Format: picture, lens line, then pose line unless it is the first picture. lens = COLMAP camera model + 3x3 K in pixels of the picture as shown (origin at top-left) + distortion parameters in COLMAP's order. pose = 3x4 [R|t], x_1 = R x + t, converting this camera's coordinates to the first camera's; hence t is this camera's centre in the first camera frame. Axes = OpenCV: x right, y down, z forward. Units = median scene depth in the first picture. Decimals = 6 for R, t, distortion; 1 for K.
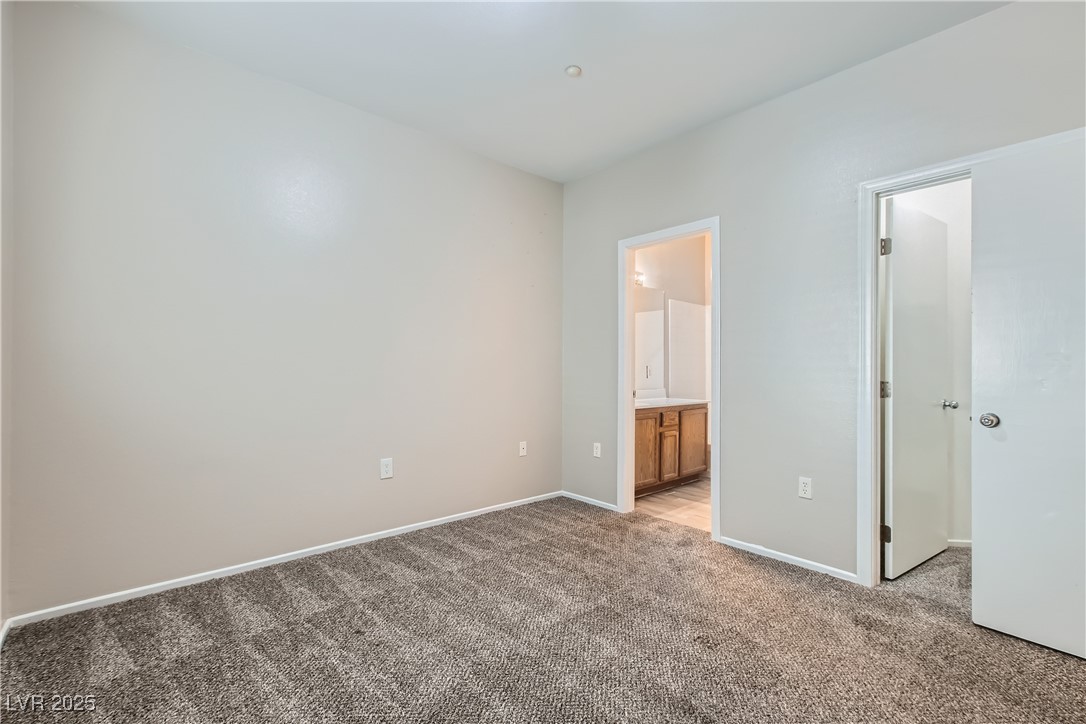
lens RADIAL K [[472.0, 0, 549.5], [0, 472.0, 367.2], [0, 0, 1]] dist [-0.001533, 0.000933]
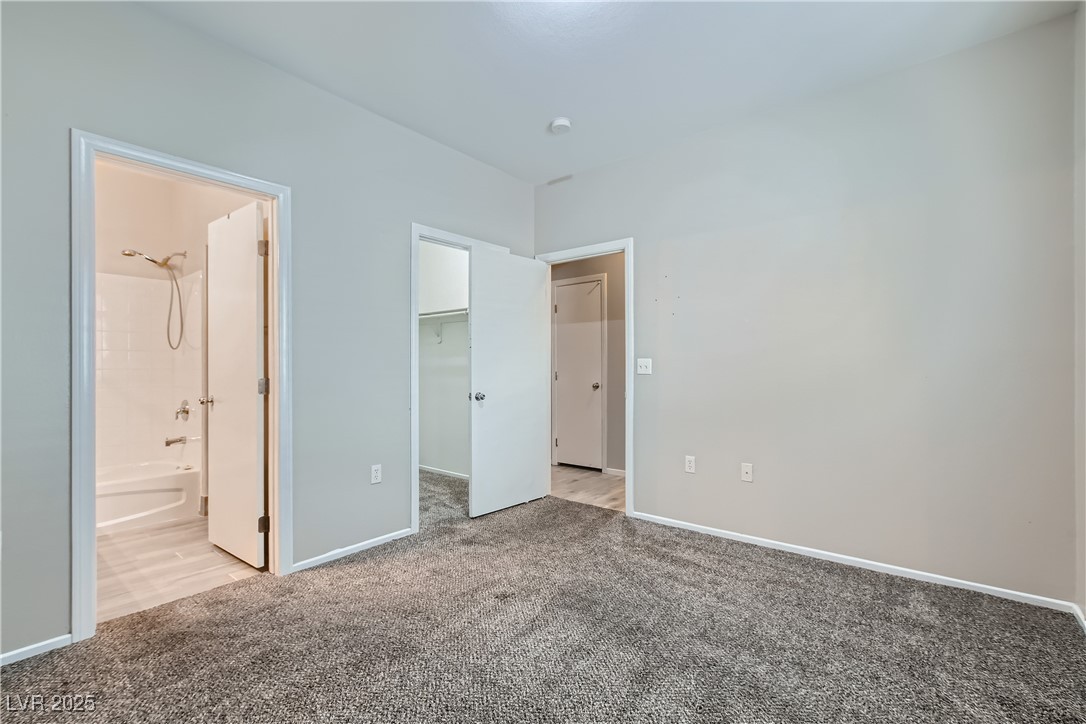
lens RADIAL K [[472.0, 0, 549.5], [0, 472.0, 367.2], [0, 0, 1]] dist [-0.001533, 0.000933]
pose [[-0.147896, -0.003807, 0.988996, -0.568061], [0.003834, 0.999983, 0.004422, -0.001025], [-0.988995, 0.004445, -0.147879, 0.691222]]
